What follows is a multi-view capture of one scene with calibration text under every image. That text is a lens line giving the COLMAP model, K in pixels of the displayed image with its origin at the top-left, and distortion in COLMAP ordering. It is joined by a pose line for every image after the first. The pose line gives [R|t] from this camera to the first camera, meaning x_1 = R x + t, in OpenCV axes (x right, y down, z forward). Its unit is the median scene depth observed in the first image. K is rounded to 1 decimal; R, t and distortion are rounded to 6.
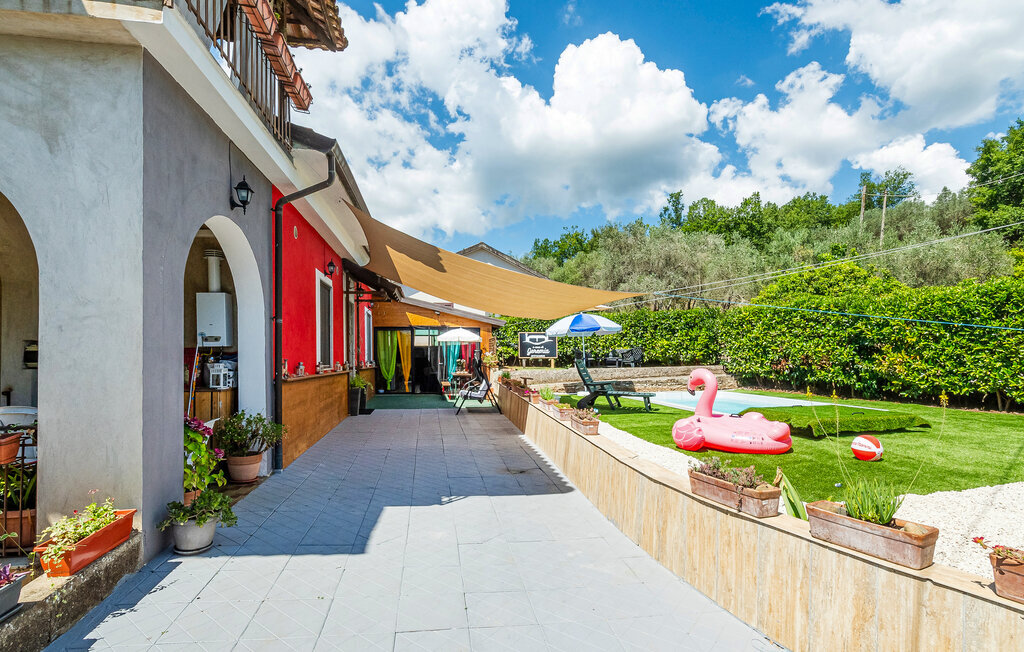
lens RADIAL K [[509.9, 0, 489.8], [0, 509.9, 329.9], [0, 0, 1]] dist [0.000548, 0.000241]
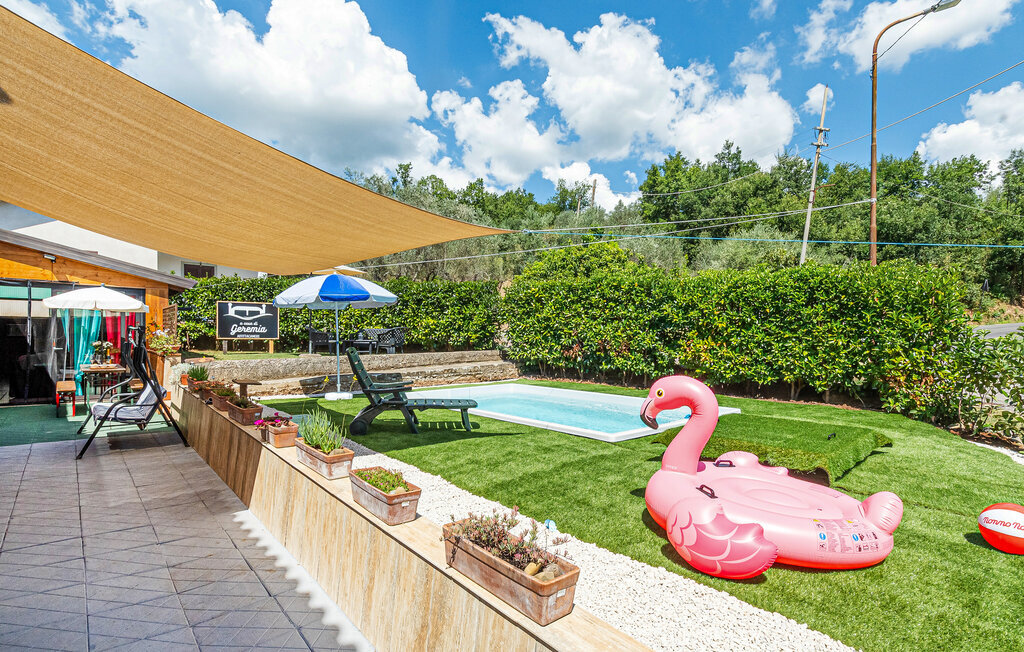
lens RADIAL K [[498.5, 0, 512.0], [0, 498.5, 326.0], [0, 0, 1]] dist [-0.003828, -0.000149]
pose [[0.823899, 0.019856, 0.566389, 0.005662], [-0.039559, 0.998963, 0.022524, 0.009068], [-0.565354, -0.040963, 0.823830, 0.278302]]
